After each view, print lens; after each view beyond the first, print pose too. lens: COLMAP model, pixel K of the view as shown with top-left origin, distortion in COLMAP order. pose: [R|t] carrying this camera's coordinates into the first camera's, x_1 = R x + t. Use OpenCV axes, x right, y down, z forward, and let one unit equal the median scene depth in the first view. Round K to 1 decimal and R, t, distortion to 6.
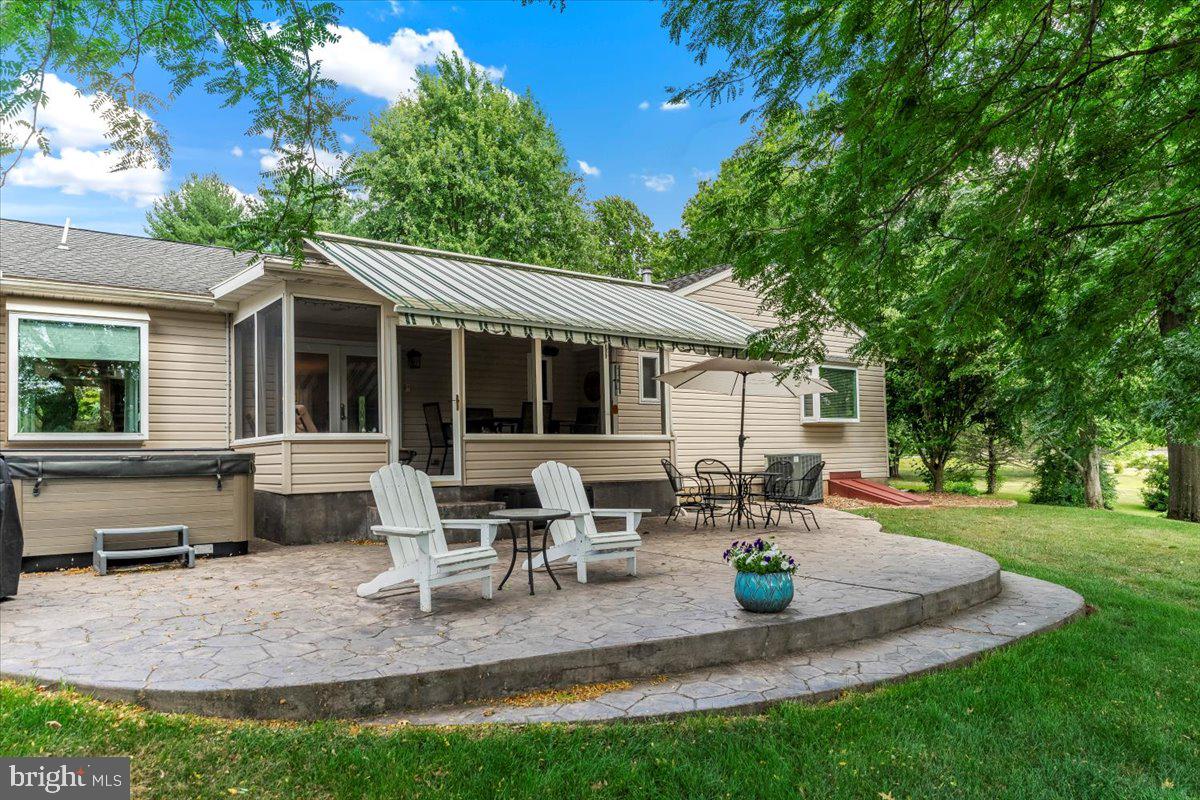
lens RADIAL K [[870.6, 0, 600.7], [0, 870.6, 404.1], [0, 0, 1]] dist [-0.007194, -0.007212]
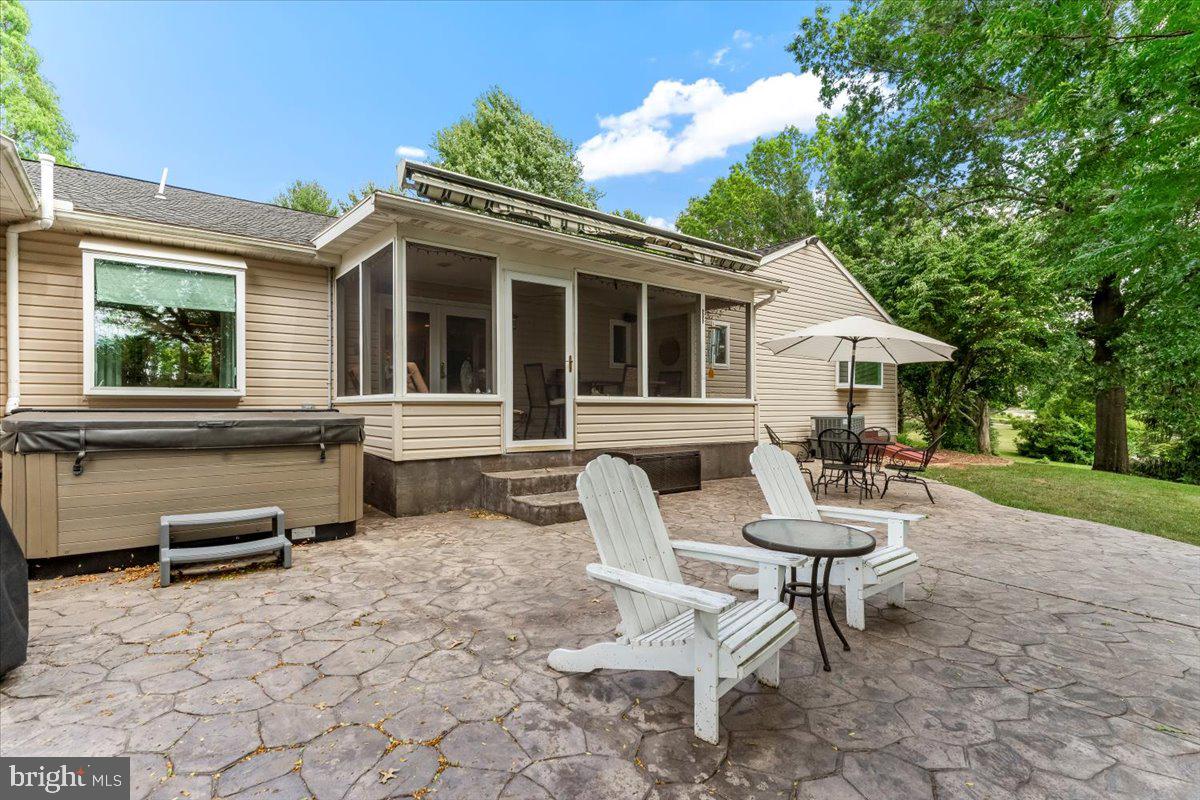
lens RADIAL K [[612.2, 0, 593.1], [0, 612.2, 395.4], [0, 0, 1]] dist [0.003492, -0.000083]
pose [[0.999756, 0.019939, 0.009489, -0.148632], [-0.020344, 0.998790, 0.044762, 0.002671], [-0.008585, -0.044944, 0.998953, 0.329526]]
